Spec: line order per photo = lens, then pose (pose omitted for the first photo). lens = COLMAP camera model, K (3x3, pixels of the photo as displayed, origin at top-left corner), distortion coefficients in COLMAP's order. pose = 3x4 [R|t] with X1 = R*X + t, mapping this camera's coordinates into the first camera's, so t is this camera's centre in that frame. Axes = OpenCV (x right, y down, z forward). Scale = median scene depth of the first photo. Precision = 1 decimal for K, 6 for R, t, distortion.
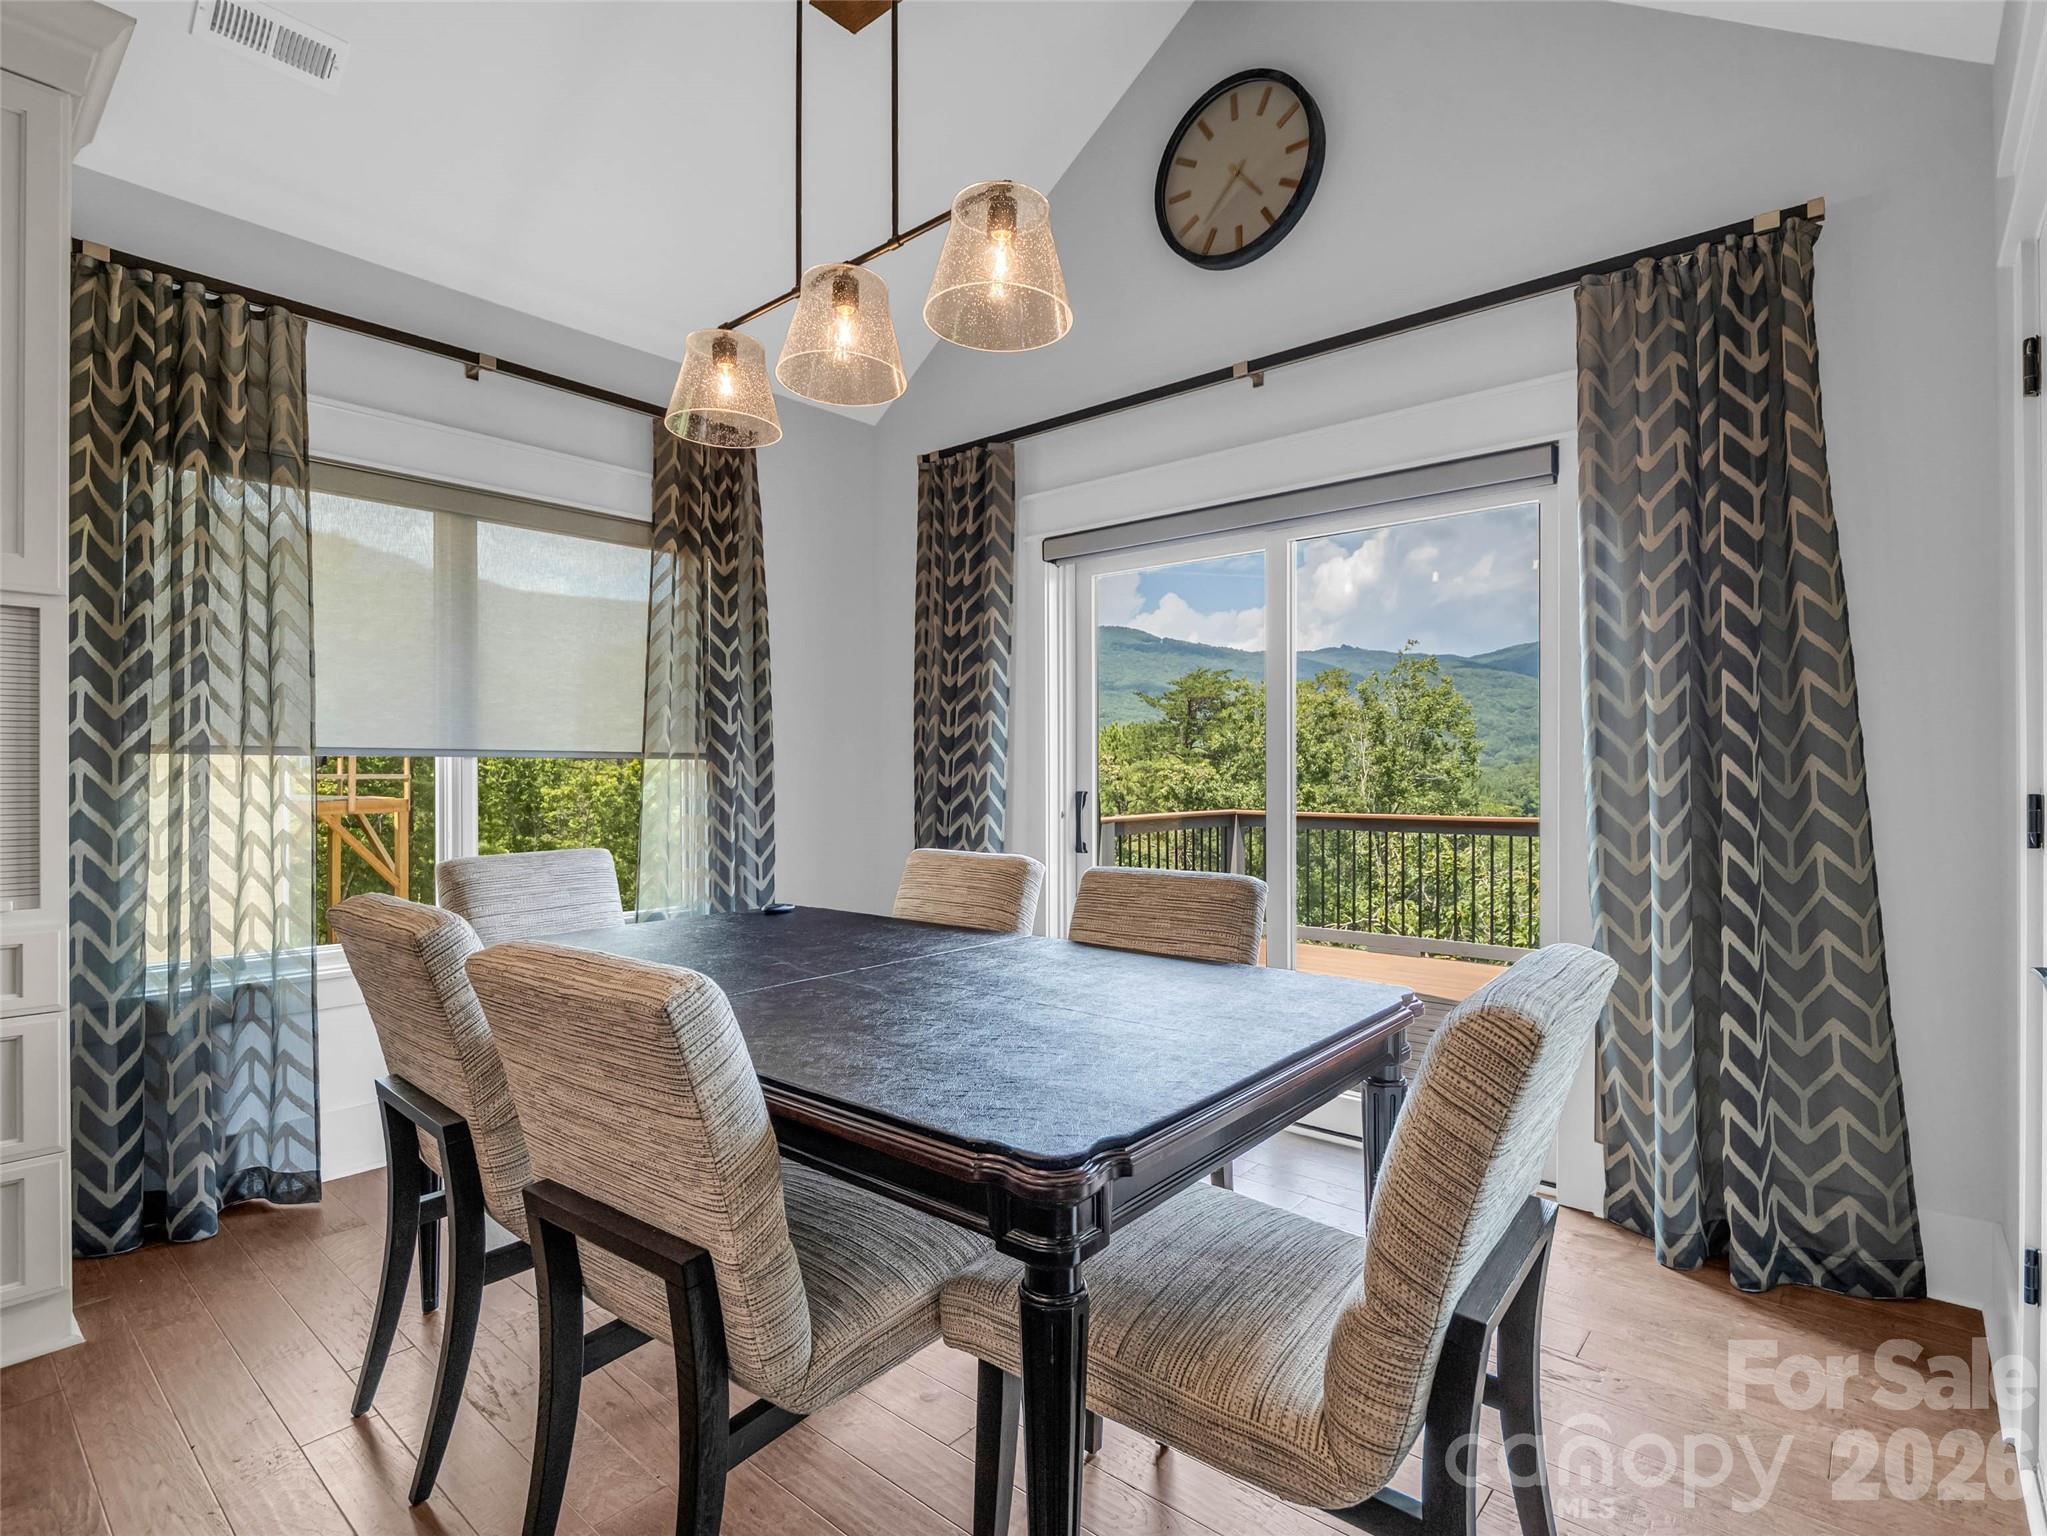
lens RADIAL K [[1024.5, 0, 1024.5], [0, 1024.5, 772.8], [0, 0, 1]] dist [-0.014237, -0.000626]
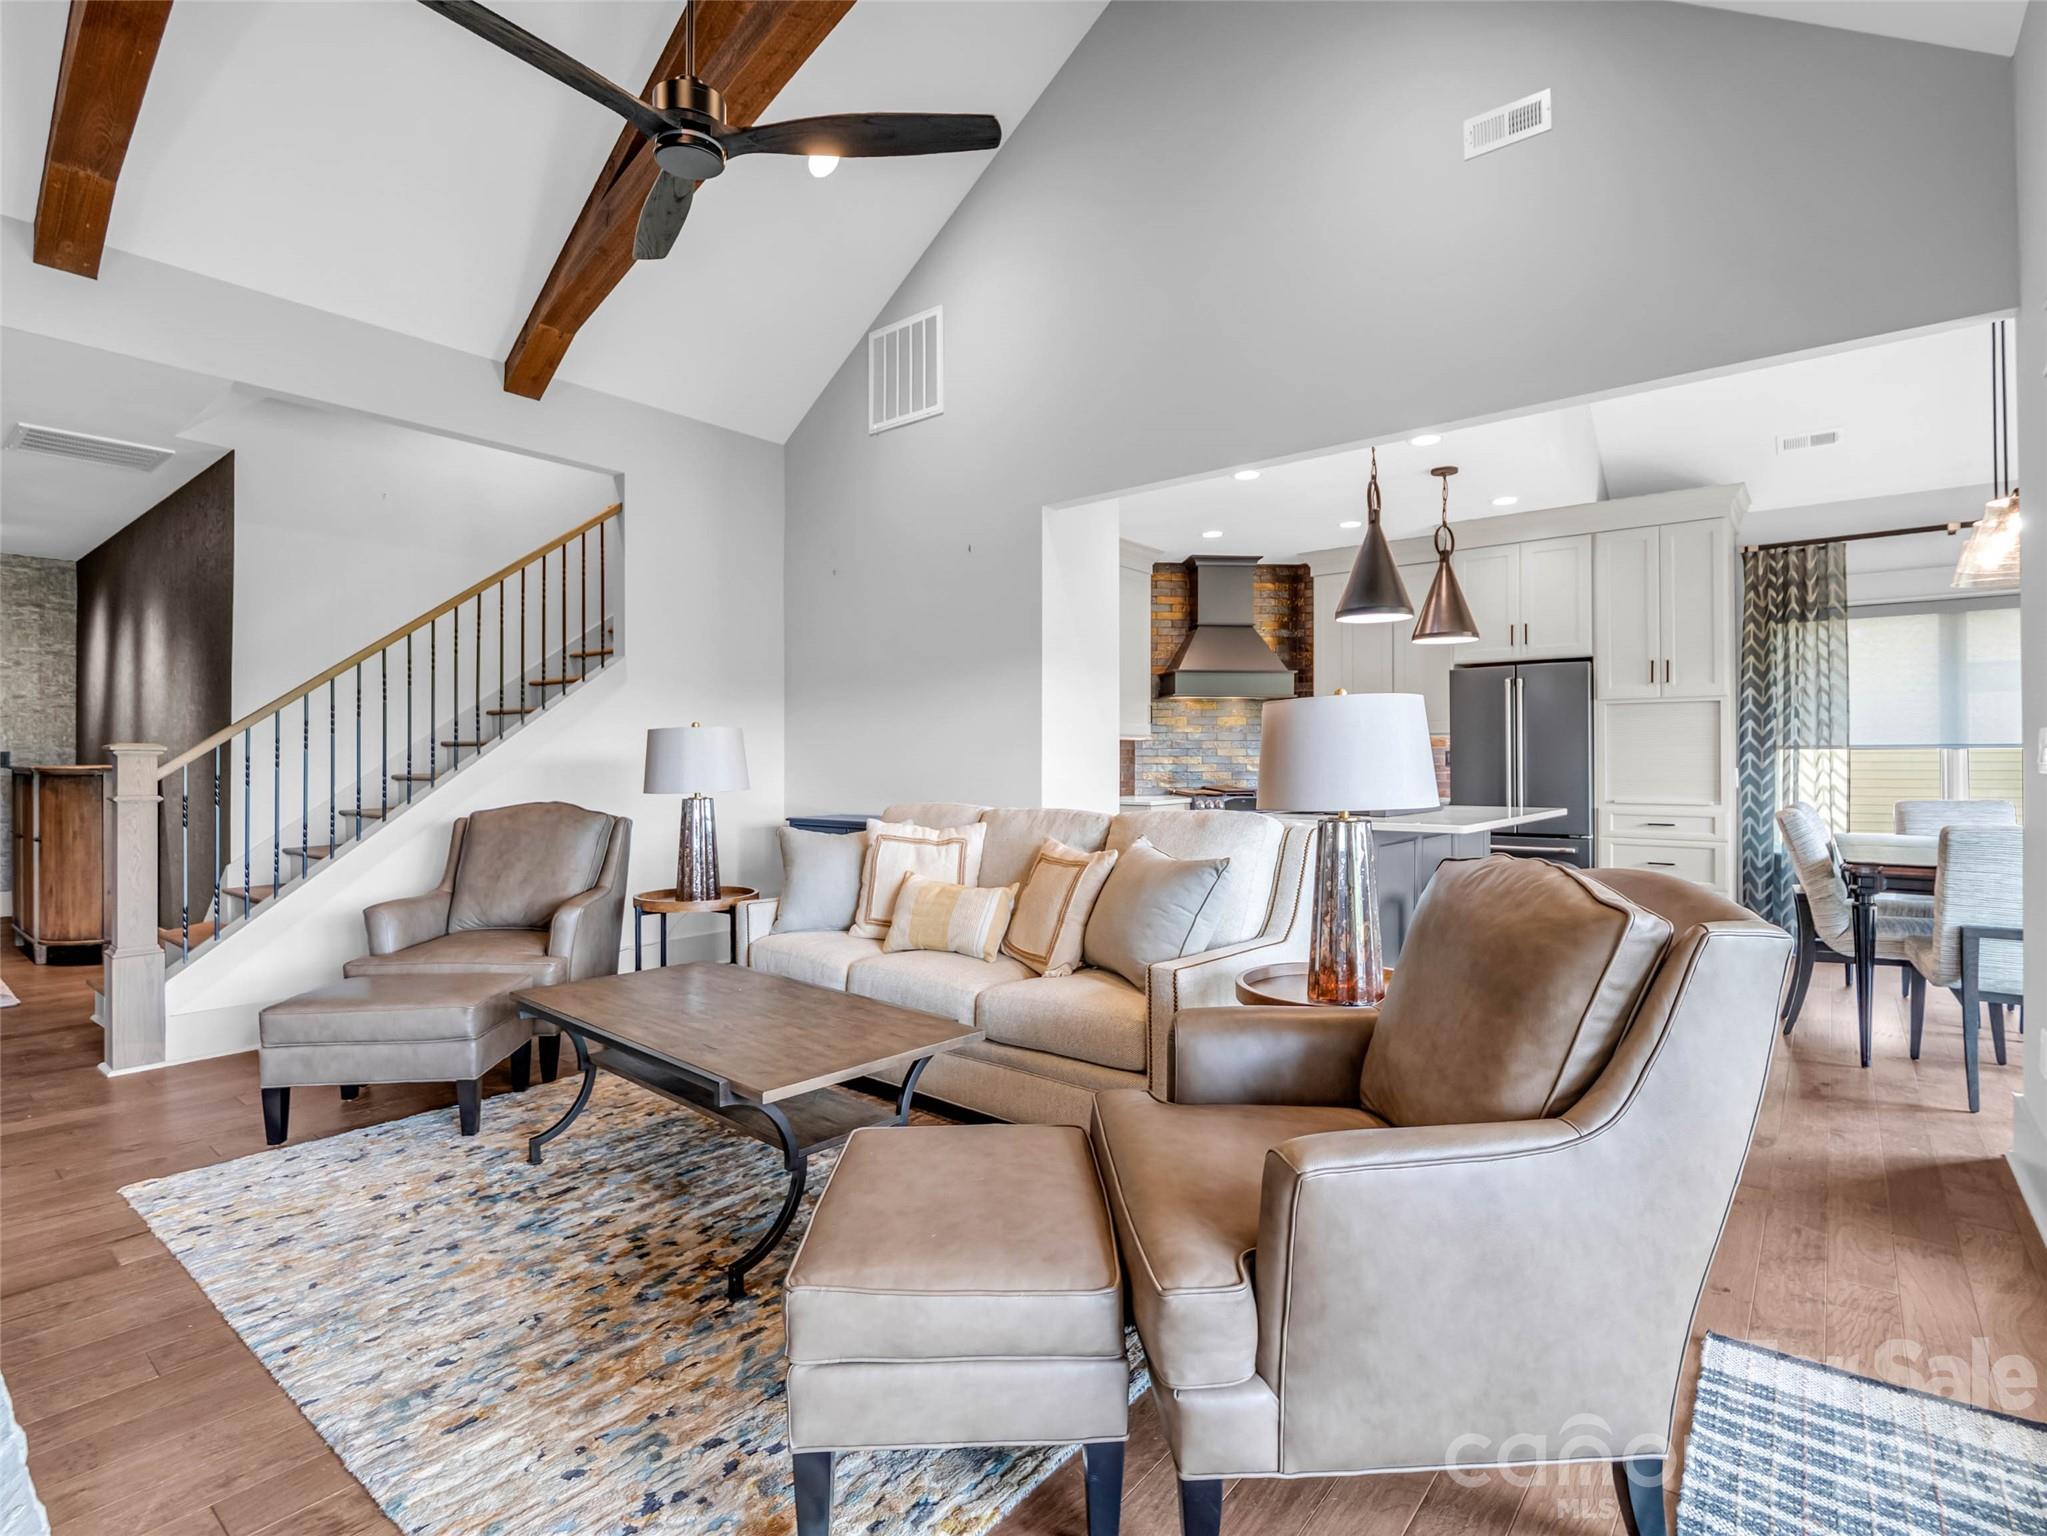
lens RADIAL K [[1023.2, 0, 1034.4], [0, 1023.2, 761.0], [0, 0, 1]] dist [-0.019017, 0.001328]
pose [[0.037972, -0.004292, -0.999270, 1.491144], [0.002372, 0.999988, -0.004205, 0.014014], [0.999276, -0.002210, 0.037982, -0.861000]]
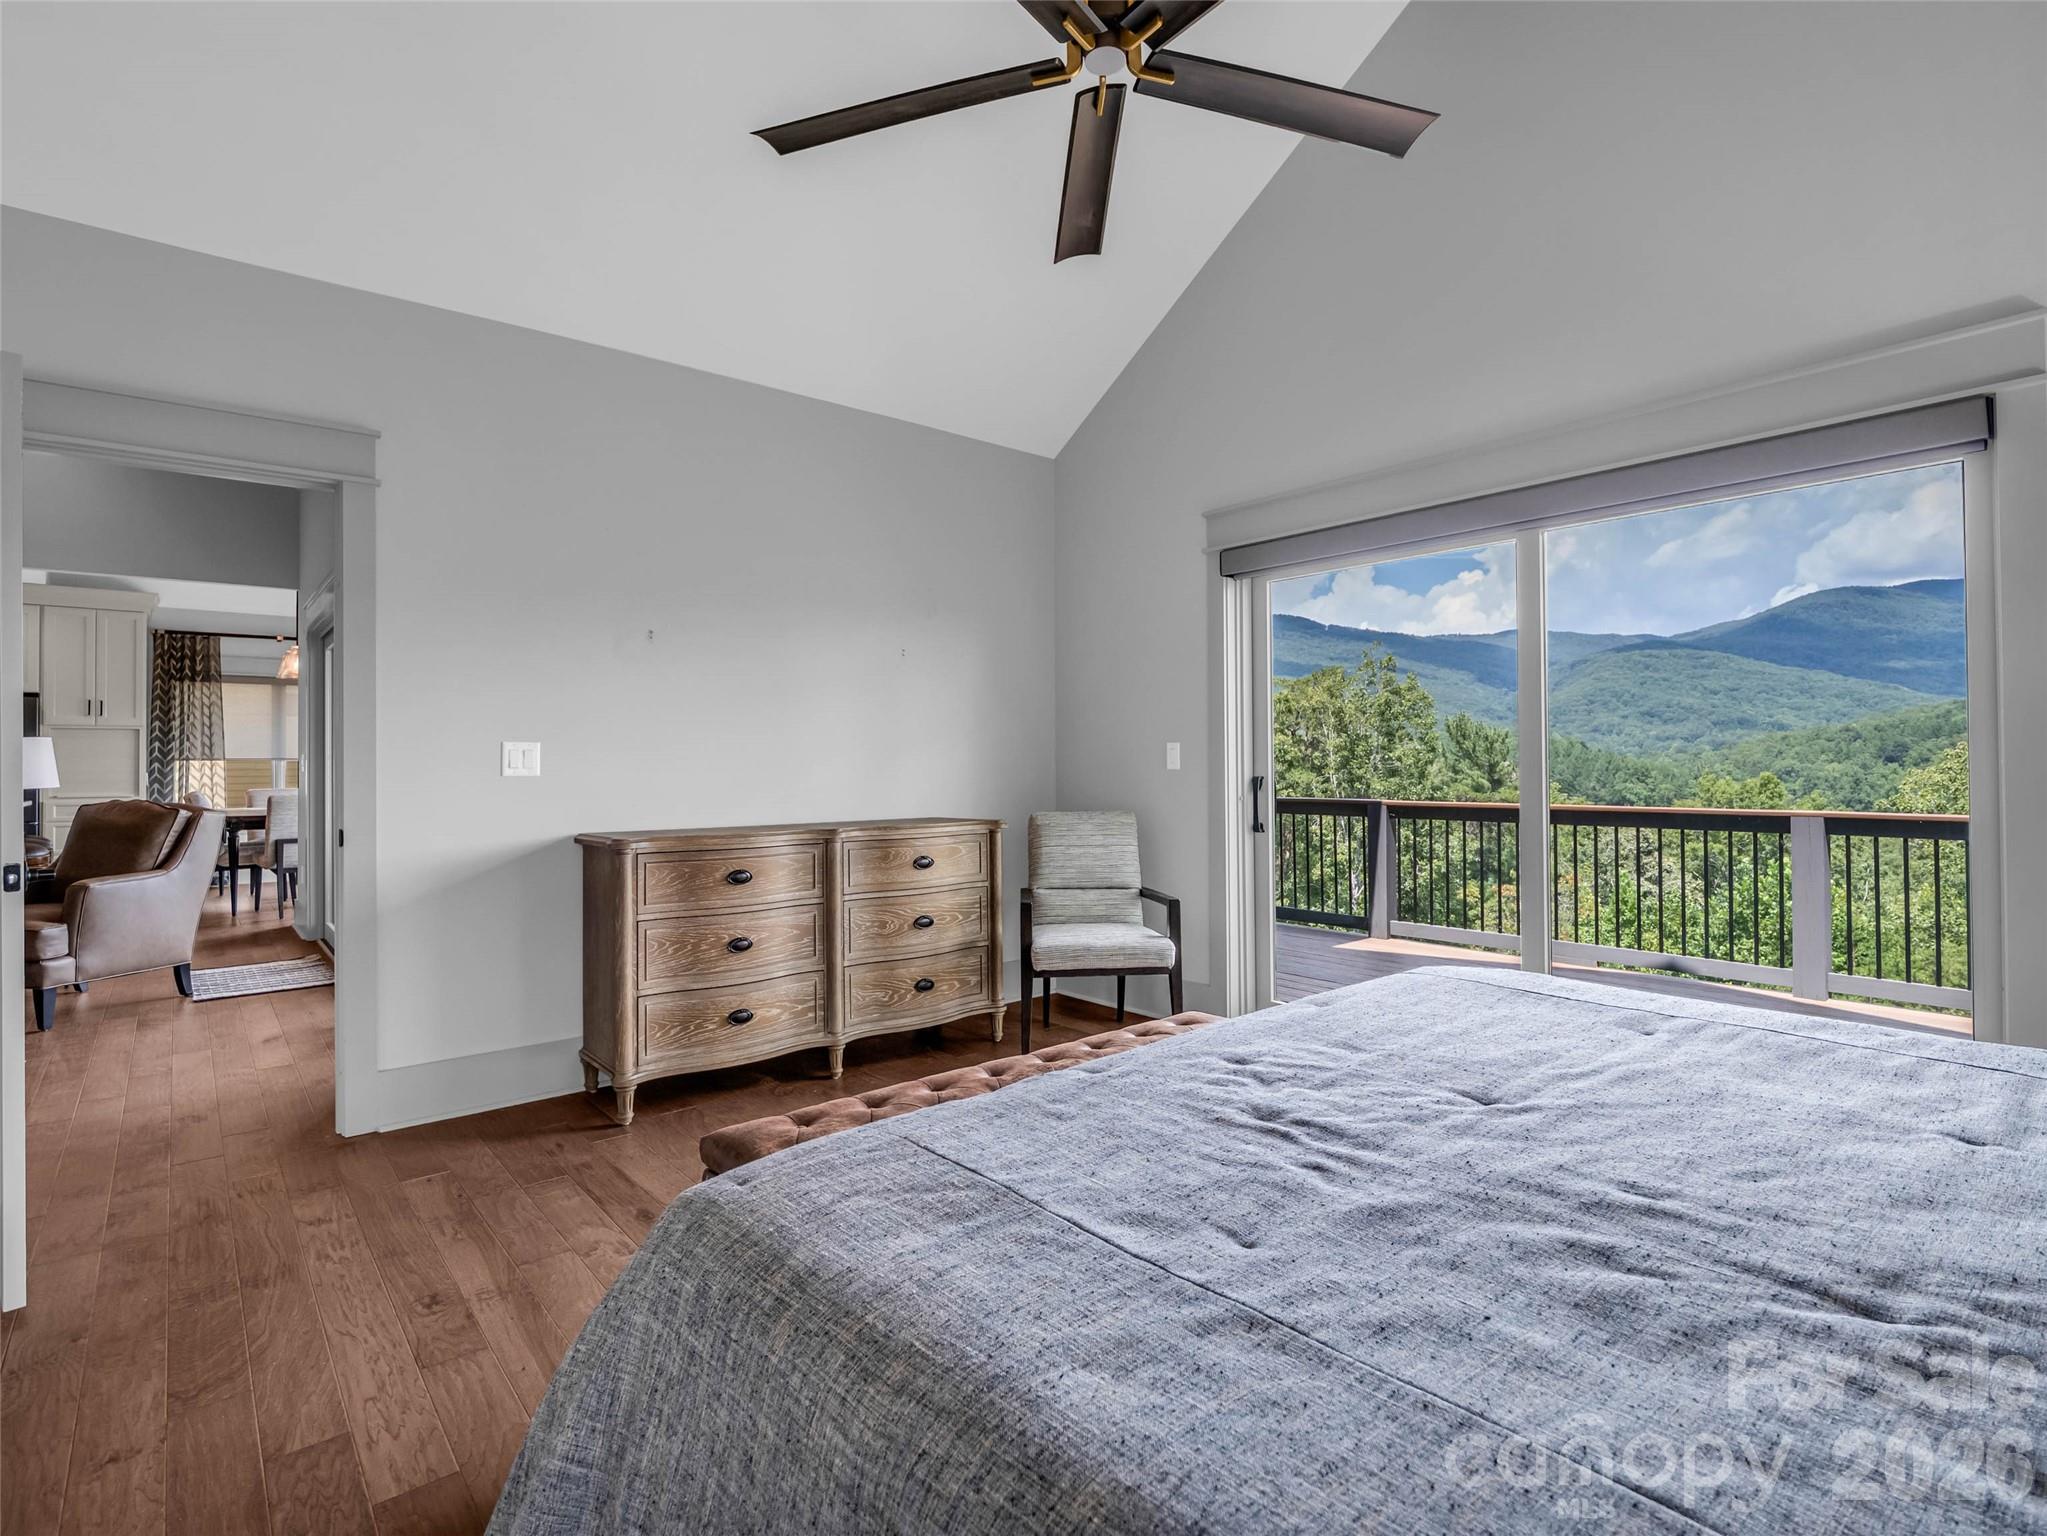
lens RADIAL K [[1001.7, 0, 1029.6], [0, 1001.7, 749.2], [0, 0, 1]] dist [-0.017879, 0.000131]
pose [[0.987881, -0.008451, -0.154986, 2.927981], [0.006240, 0.999872, -0.014749, 0.012232], [0.155091, 0.013603, 0.987807, -2.201451]]
